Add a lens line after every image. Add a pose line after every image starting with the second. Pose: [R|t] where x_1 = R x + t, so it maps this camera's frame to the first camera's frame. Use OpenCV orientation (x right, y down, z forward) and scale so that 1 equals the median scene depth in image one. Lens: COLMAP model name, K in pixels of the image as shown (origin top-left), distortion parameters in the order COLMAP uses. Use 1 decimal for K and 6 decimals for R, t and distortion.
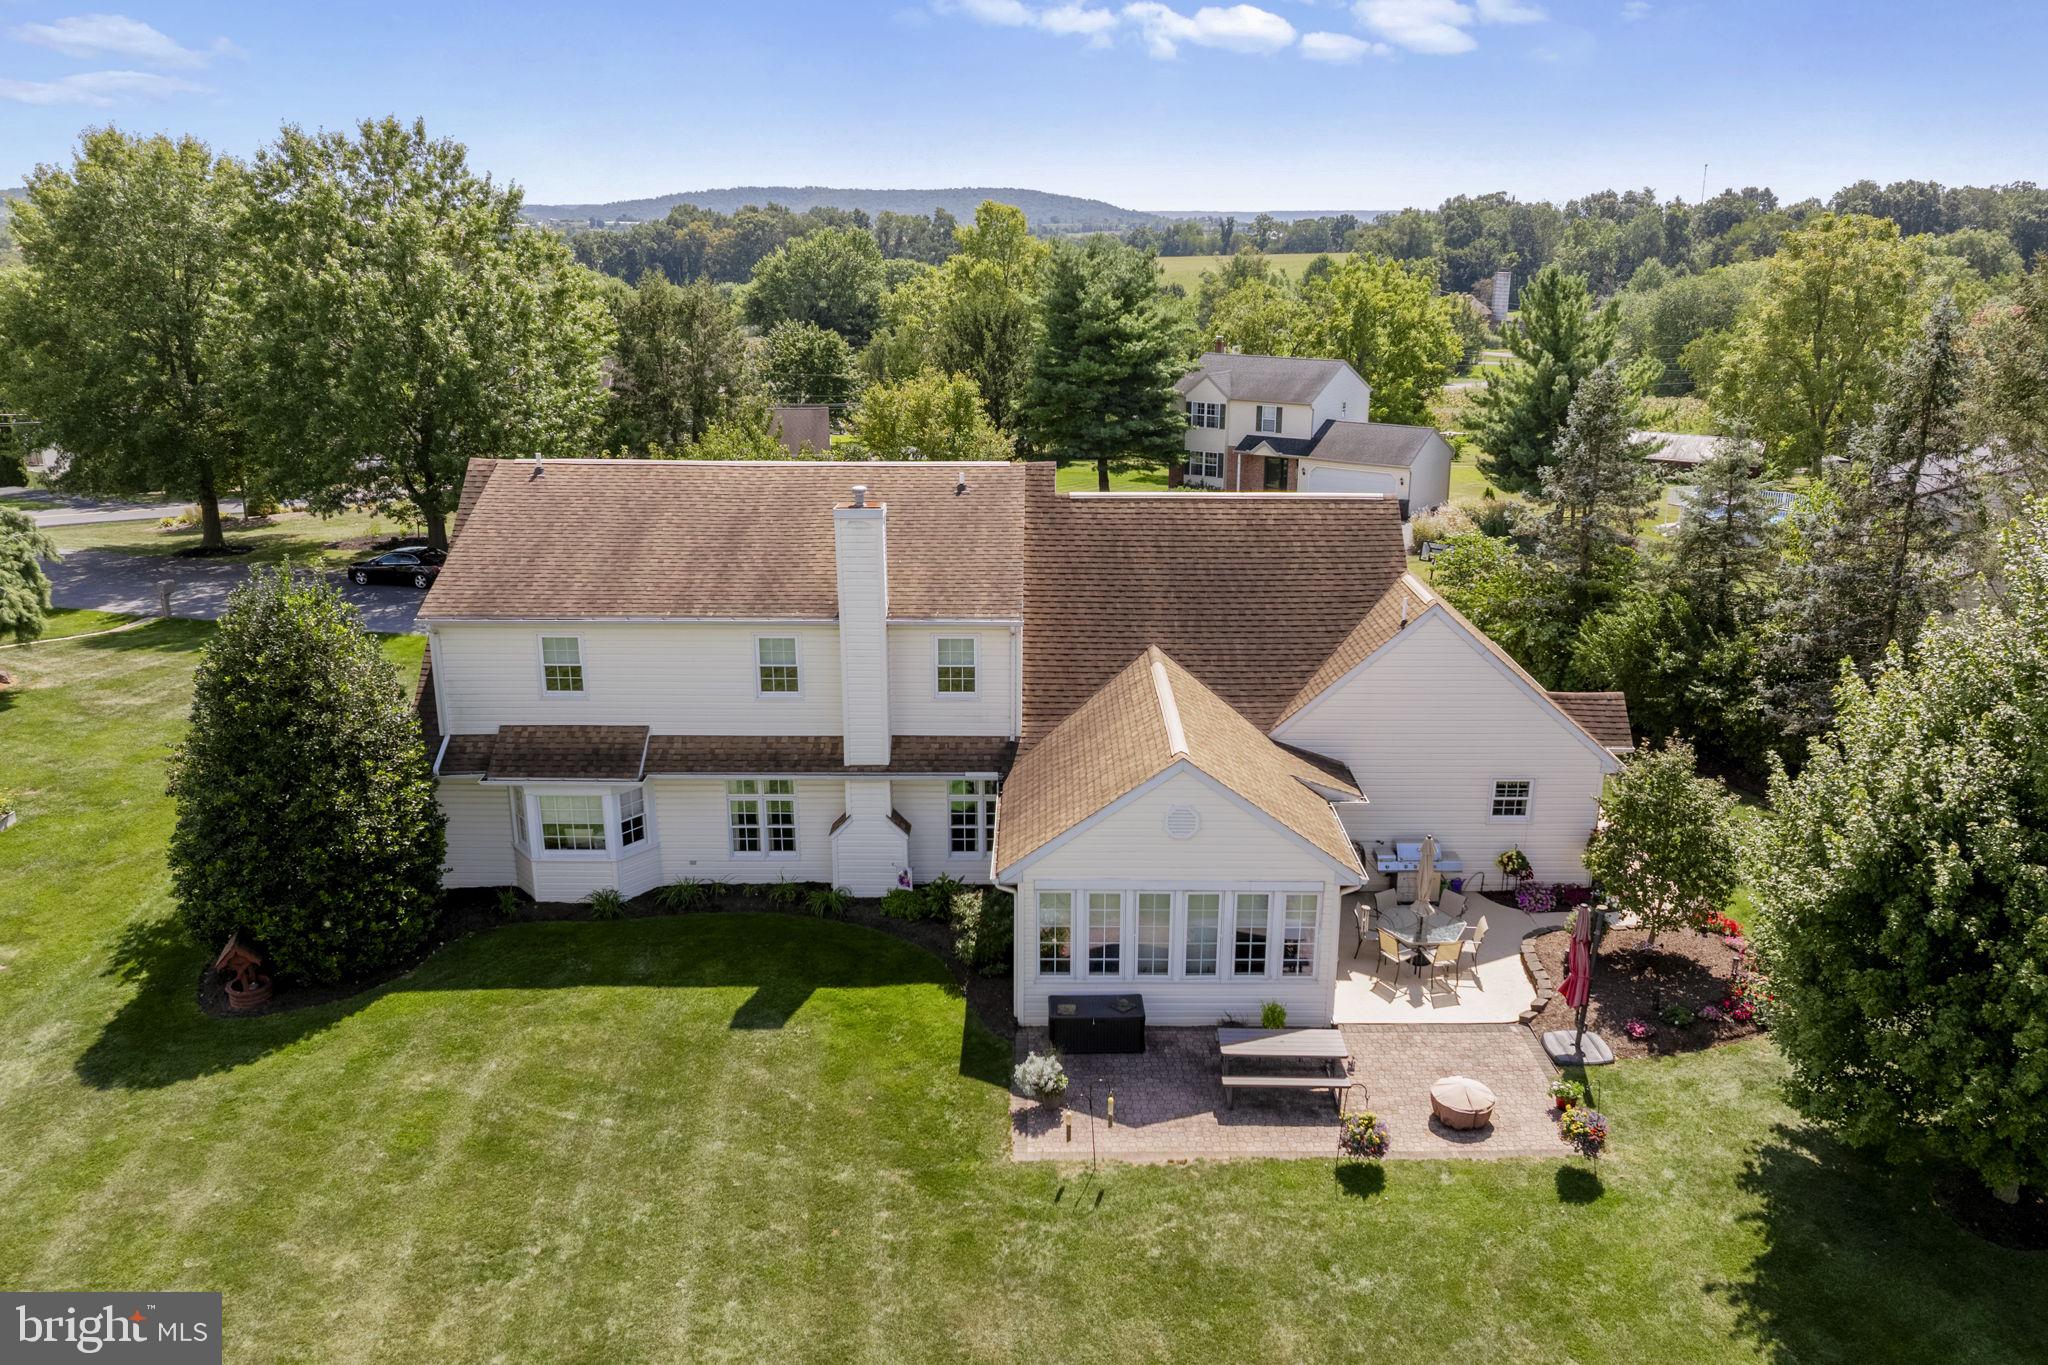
lens RADIAL K [[1449.4, 0, 1027.5], [0, 1449.4, 678.9], [0, 0, 1]] dist [-0.013579, -0.003146]
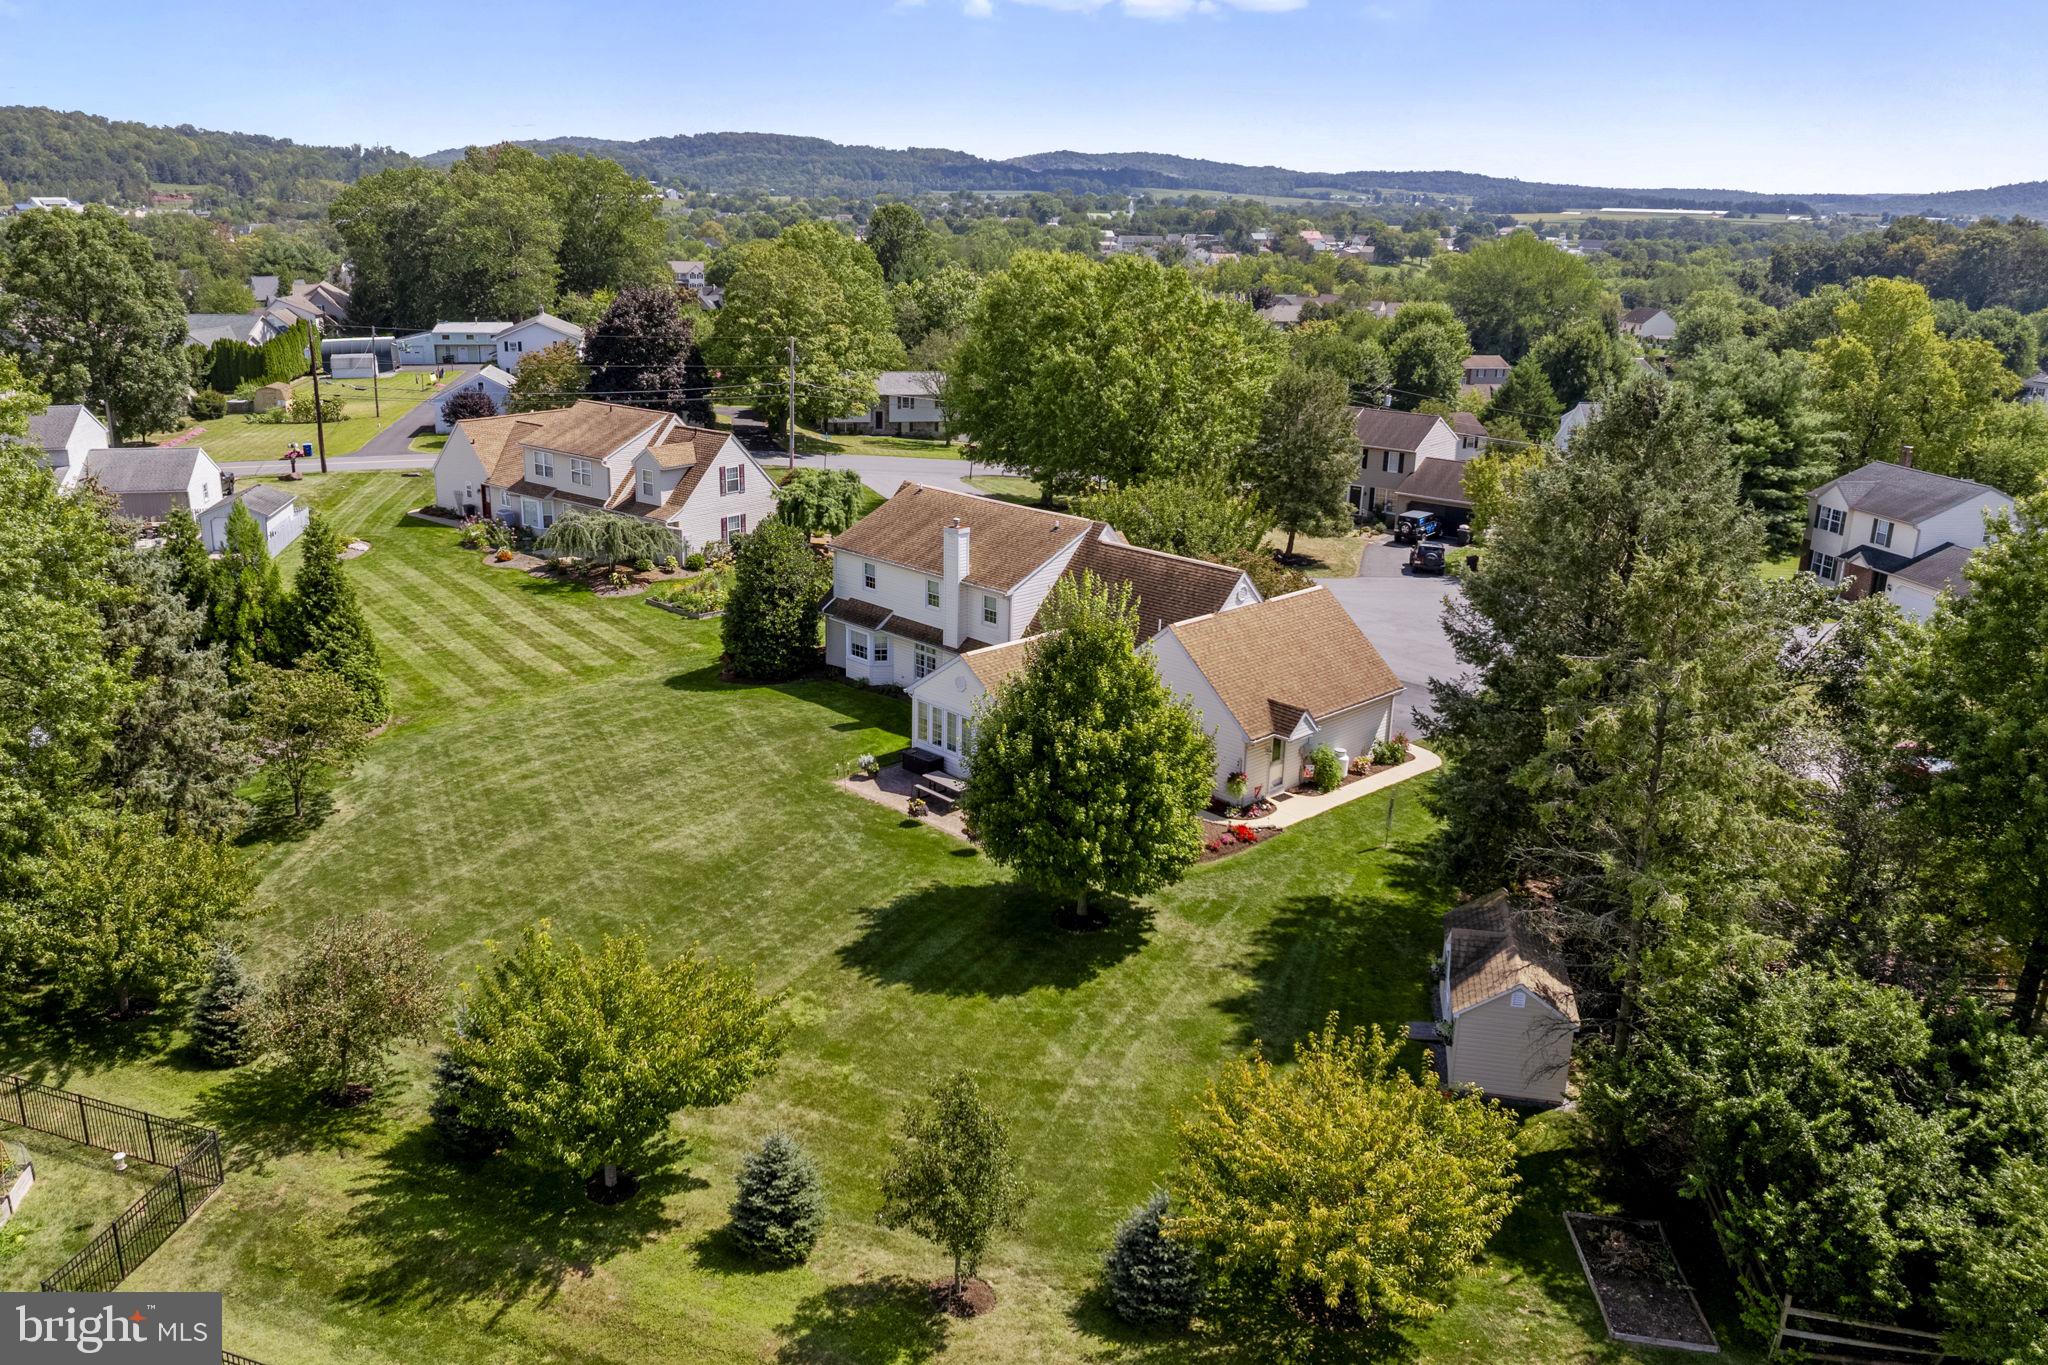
lens RADIAL K [[1449.4, 0, 1023.5], [0, 1449.4, 685.1], [0, 0, 1]] dist [-0.013579, -0.003146]
pose [[0.703567, 0.226428, -0.673590, 1.473022], [-0.221512, 0.970531, 0.094876, -0.116853], [0.675223, 0.082456, 0.732990, -0.511802]]
